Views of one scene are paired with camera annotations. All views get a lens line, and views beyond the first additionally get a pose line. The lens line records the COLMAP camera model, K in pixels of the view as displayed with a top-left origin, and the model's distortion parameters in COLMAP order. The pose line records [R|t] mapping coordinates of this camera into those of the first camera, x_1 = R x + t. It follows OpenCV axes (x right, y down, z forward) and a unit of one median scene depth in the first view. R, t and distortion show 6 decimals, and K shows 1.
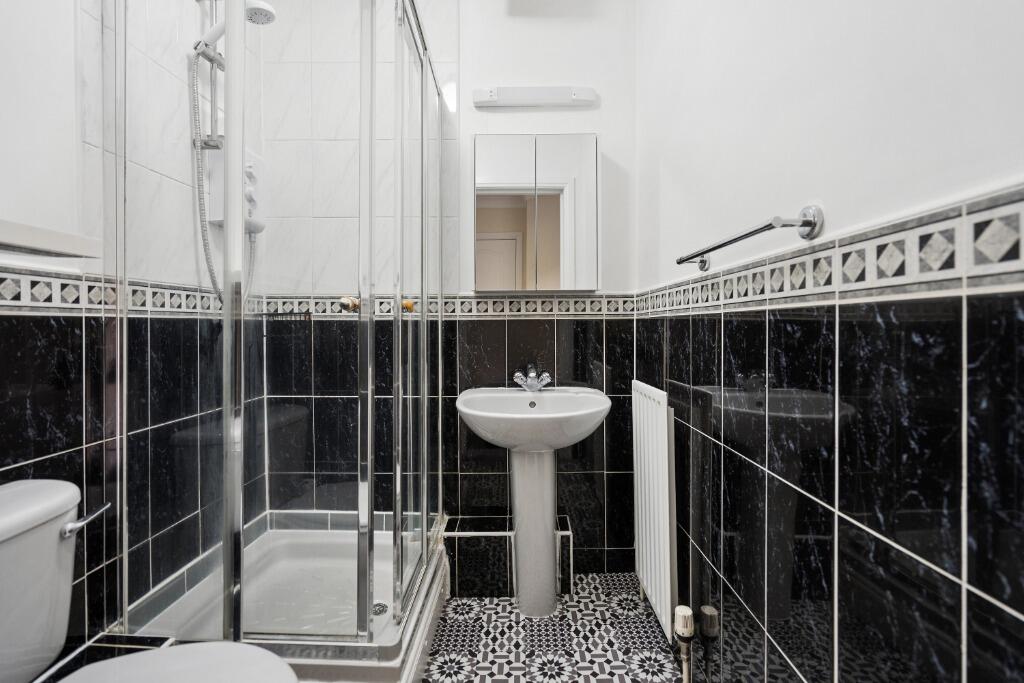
lens RADIAL K [[471.7, 0, 507.7], [0, 471.7, 327.2], [0, 0, 1]] dist [-0.003276, 0.000804]
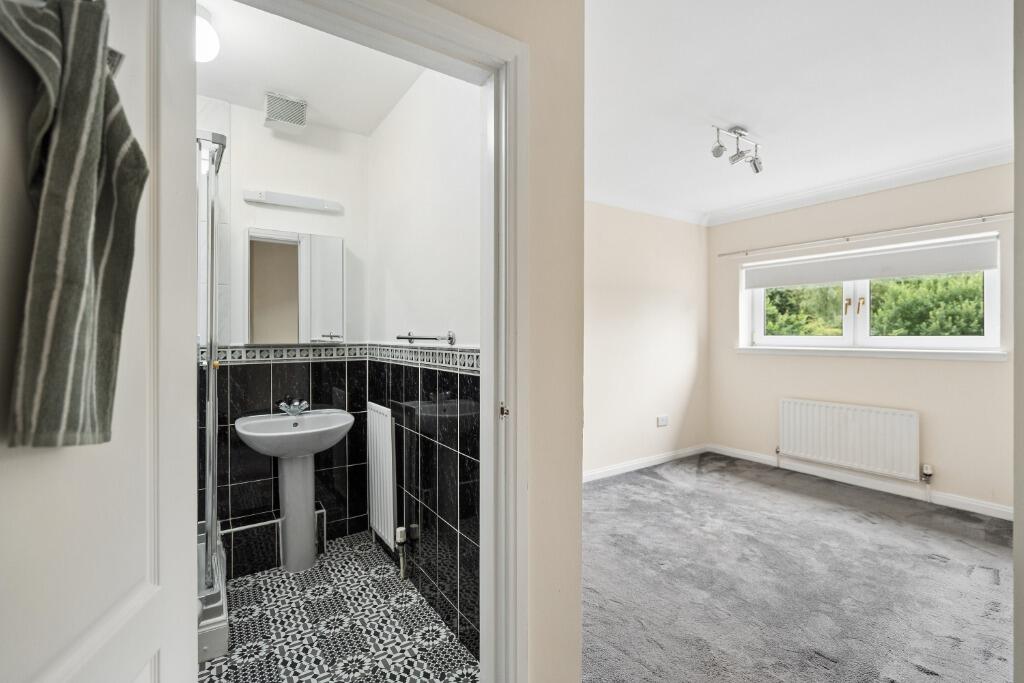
lens RADIAL K [[471.7, 0, 512.9], [0, 471.7, 338.7], [0, 0, 1]] dist [-0.003276, 0.000804]
pose [[0.821563, -0.001925, 0.570115, -0.213944], [0.000580, 0.999997, 0.002541, -0.094523], [-0.570118, -0.001757, 0.821561, -0.516753]]
